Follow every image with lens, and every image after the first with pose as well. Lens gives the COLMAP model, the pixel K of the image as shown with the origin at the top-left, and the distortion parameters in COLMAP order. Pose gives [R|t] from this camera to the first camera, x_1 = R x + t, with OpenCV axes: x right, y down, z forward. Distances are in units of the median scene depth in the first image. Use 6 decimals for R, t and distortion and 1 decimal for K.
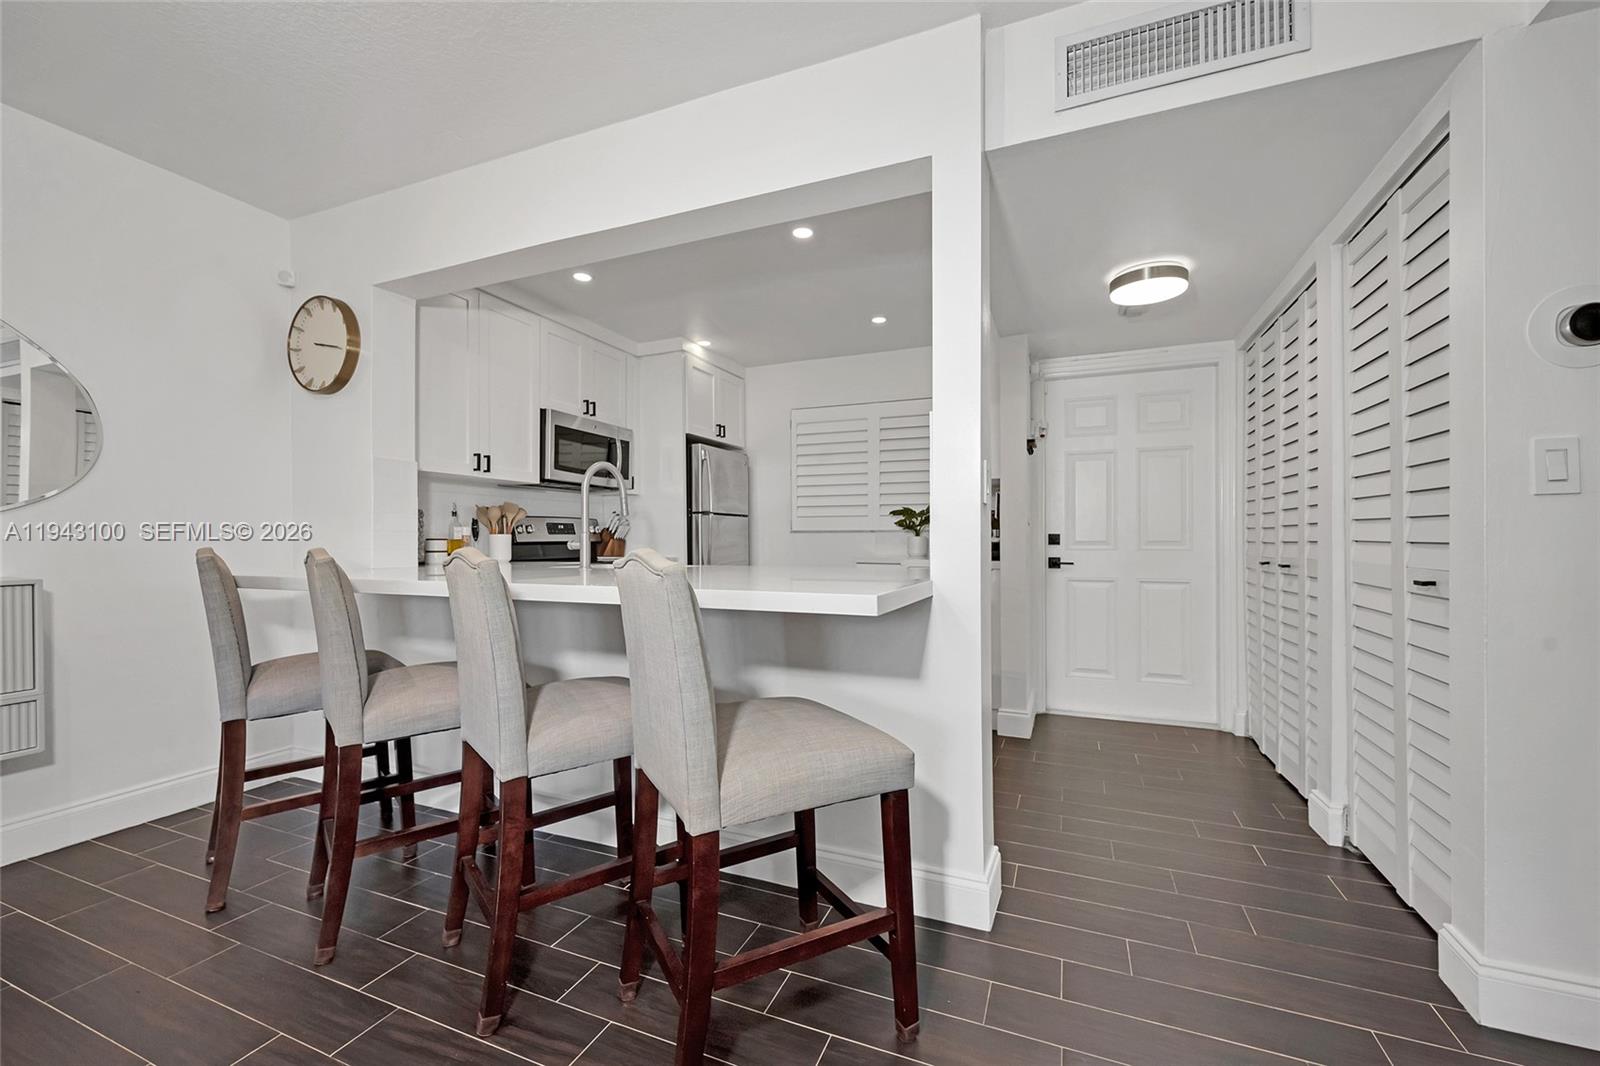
lens RADIAL K [[654.9, 0, 800.4], [0, 654.9, 544.2], [0, 0, 1]] dist [-0.000736, -0.000126]
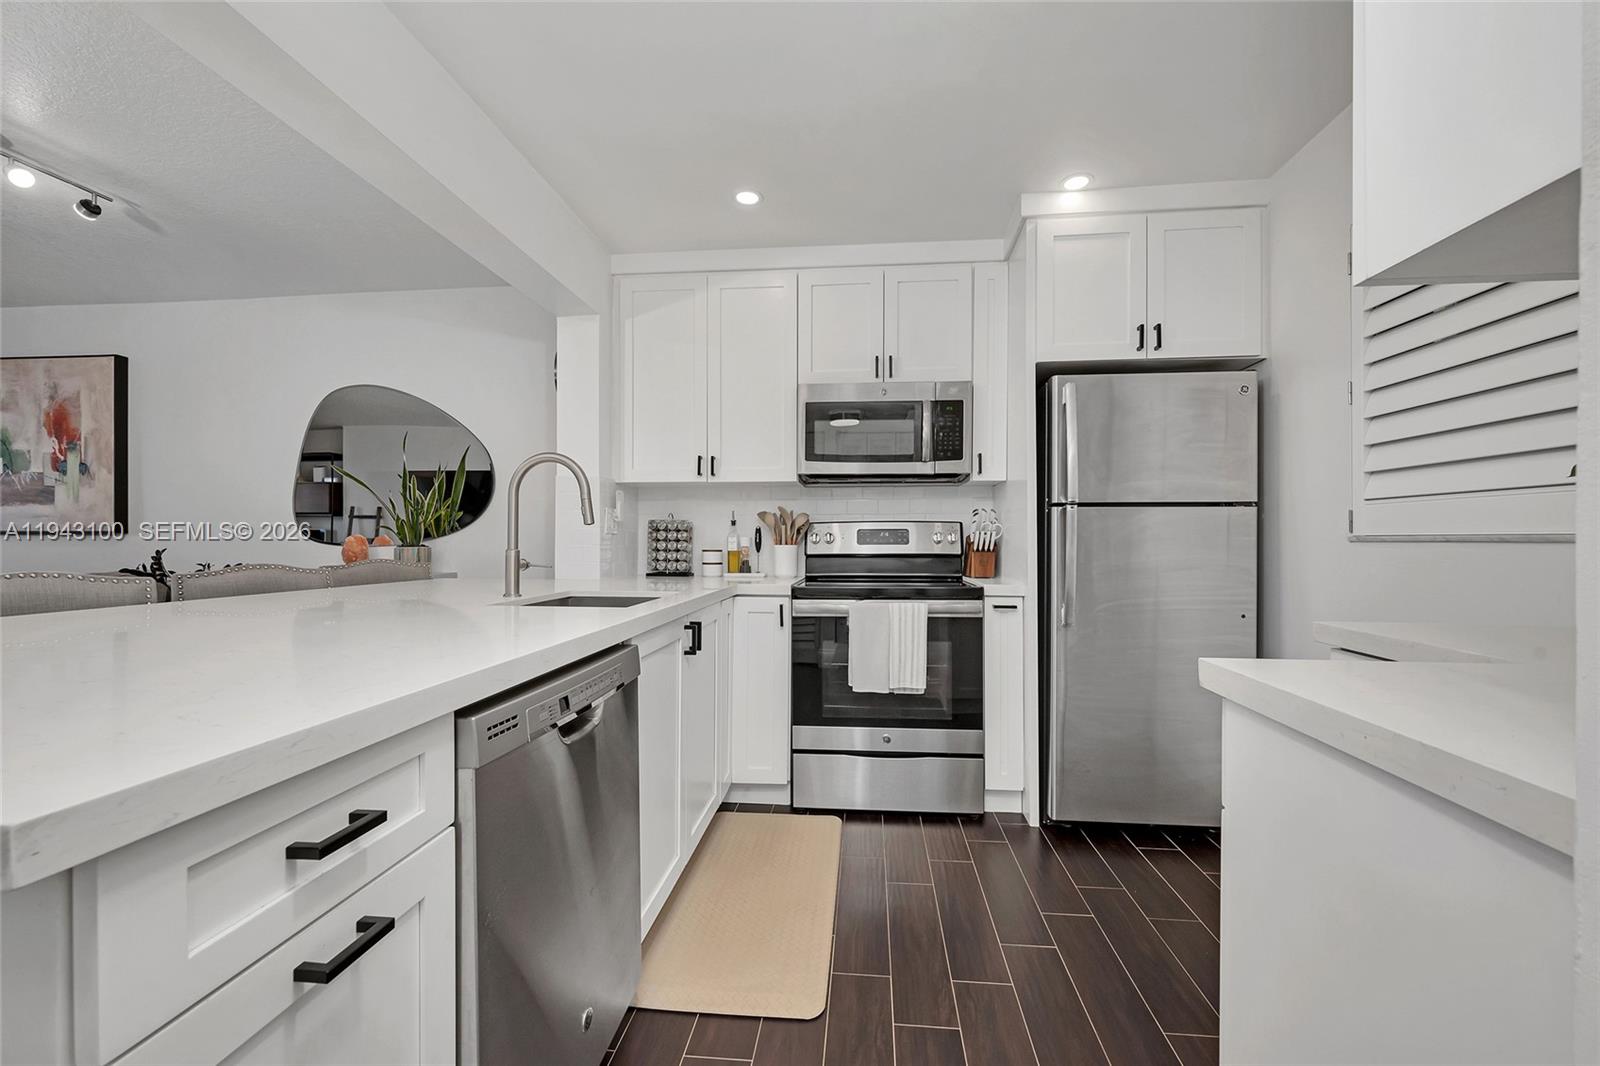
lens RADIAL K [[640.5, 0, 799.7], [0, 640.5, 542.4], [0, 0, 1]] dist [0.000832, -0.000073]
pose [[0.289782, 0.004864, -0.957080, 0.304732], [-0.007378, 0.999969, 0.002848, -0.018395], [0.957064, 0.006236, 0.289808, 0.689294]]
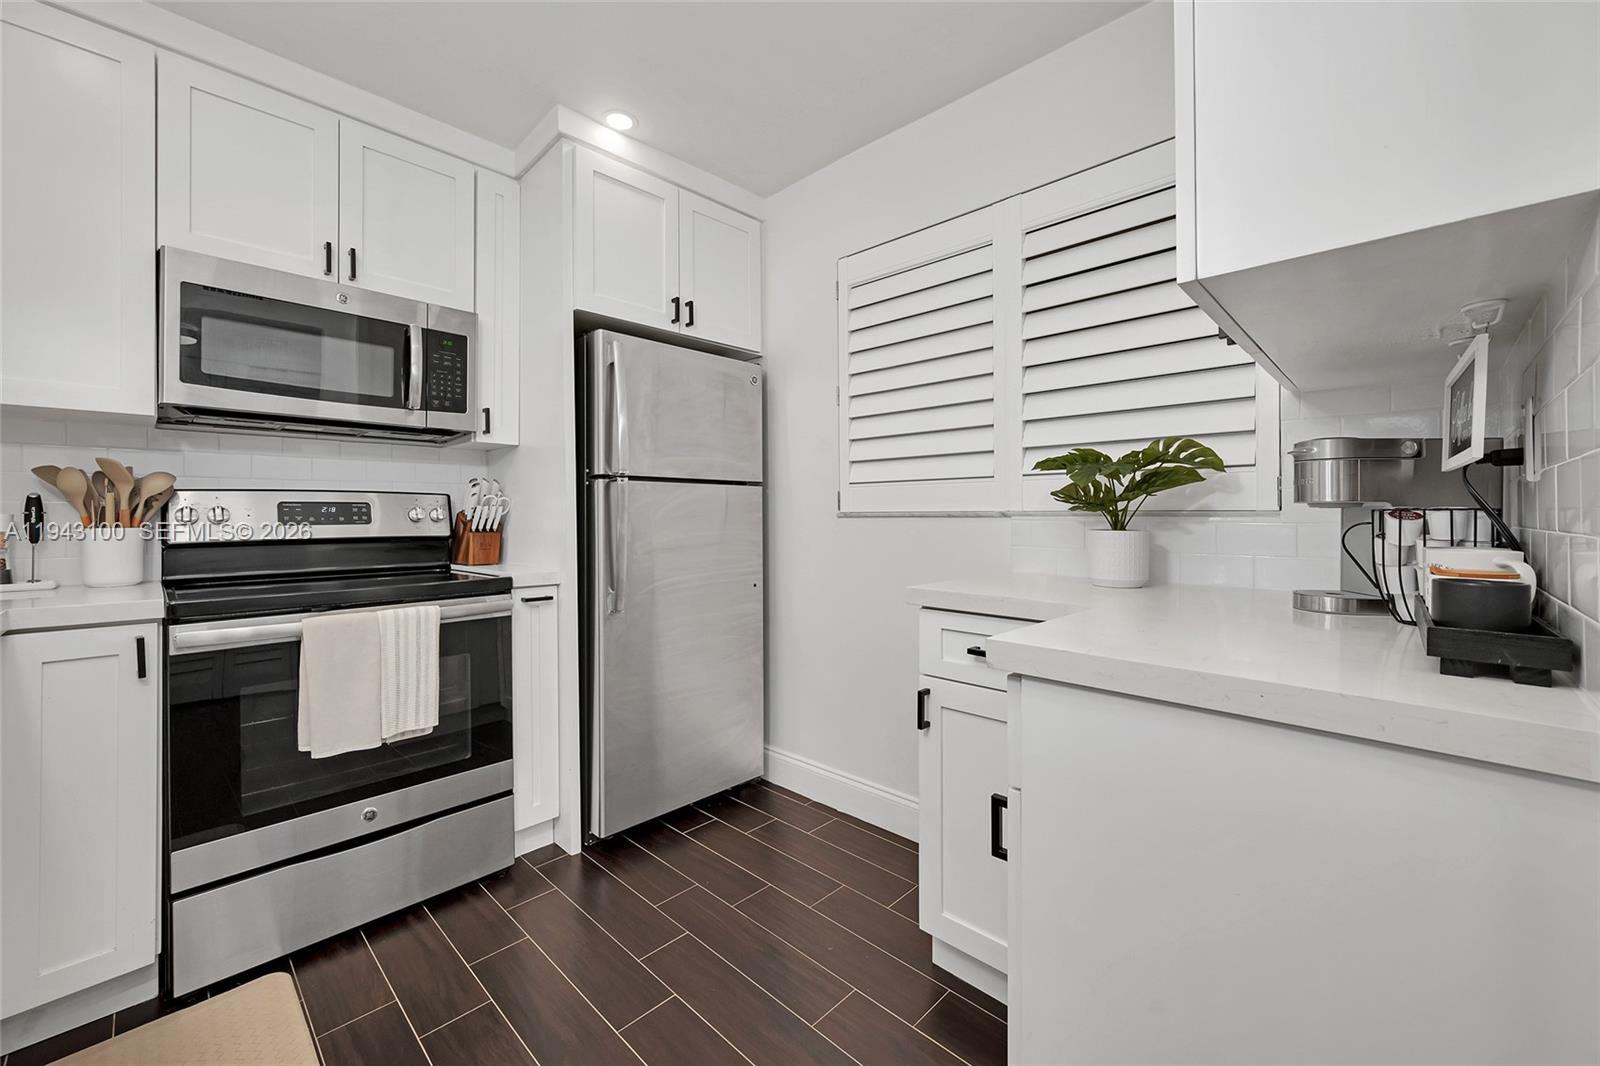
lens RADIAL K [[636.5, 0, 798.3], [0, 636.5, 515.1], [0, 0, 1]] dist [-0.000948, -0.000207]
pose [[0.931505, -0.002612, -0.363719, 0.152561], [-0.000052, 0.999973, -0.007314, -0.018396], [0.363728, 0.006832, 0.931480, 0.667028]]
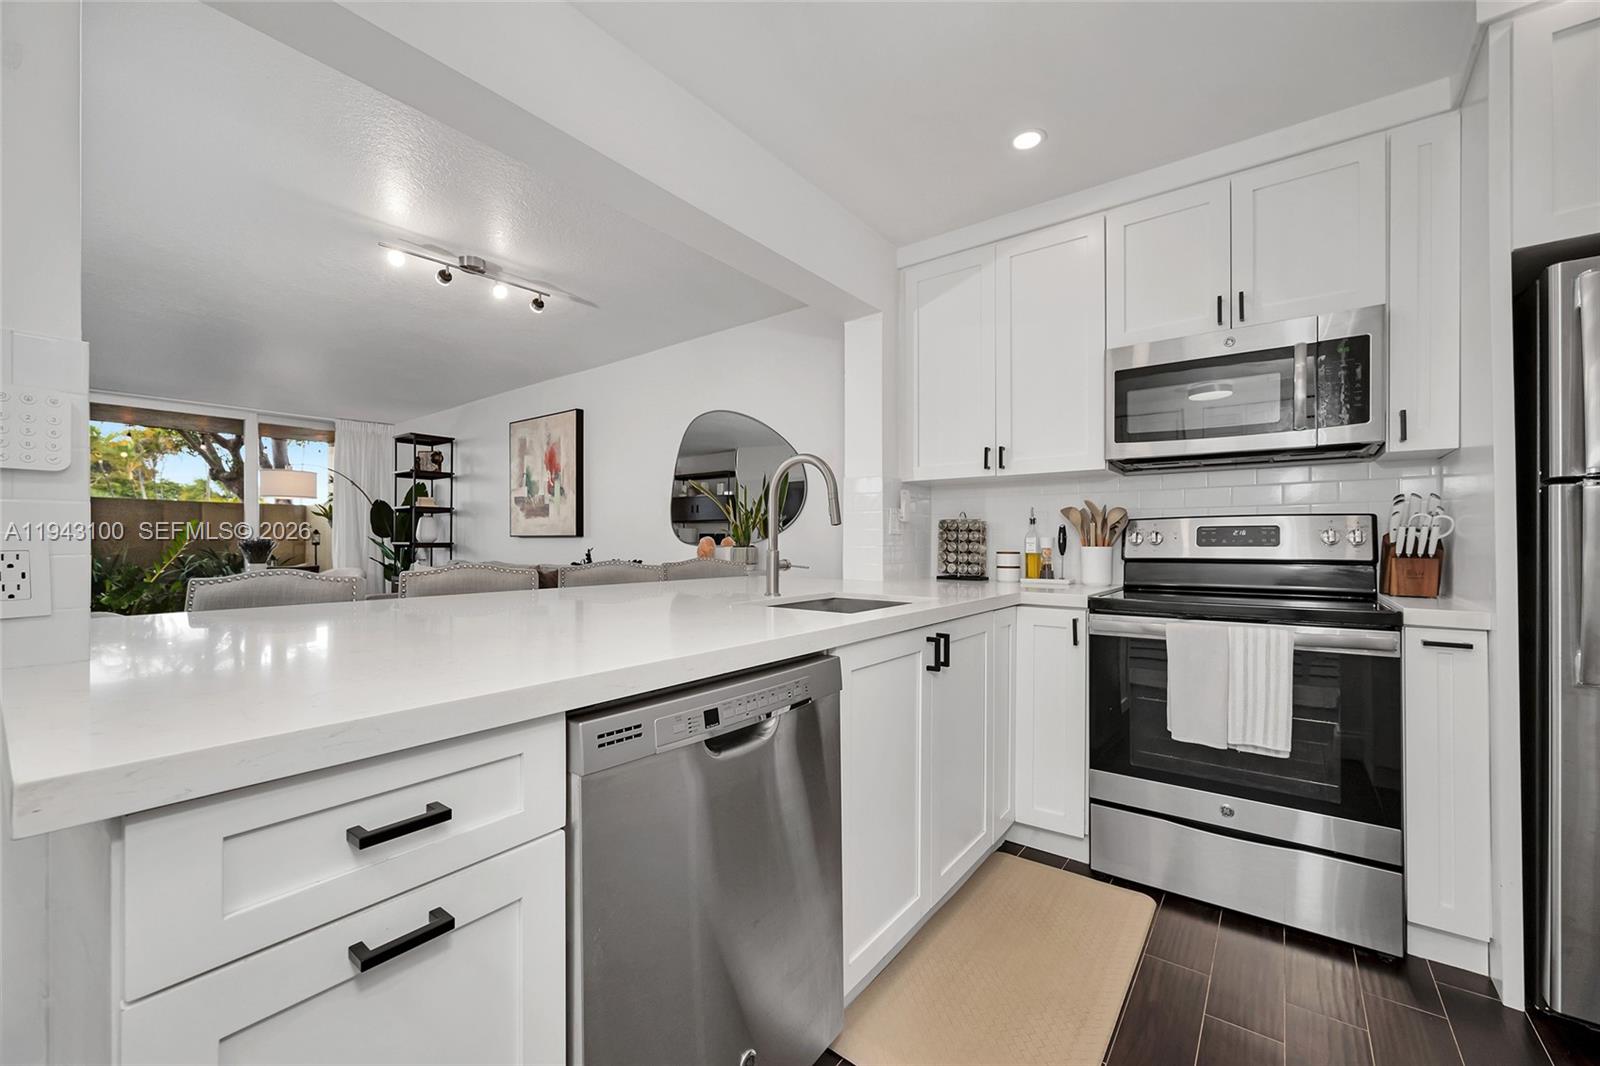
lens RADIAL K [[632.5, 0, 801.4], [0, 632.5, 539.5], [0, 0, 1]] dist [-0.000668, -0.000138]
pose [[-0.252406, -0.000905, -0.967621, 0.251314], [-0.005166, 0.999987, 0.000413, -0.018717], [0.967608, 0.005103, -0.252407, 0.766988]]
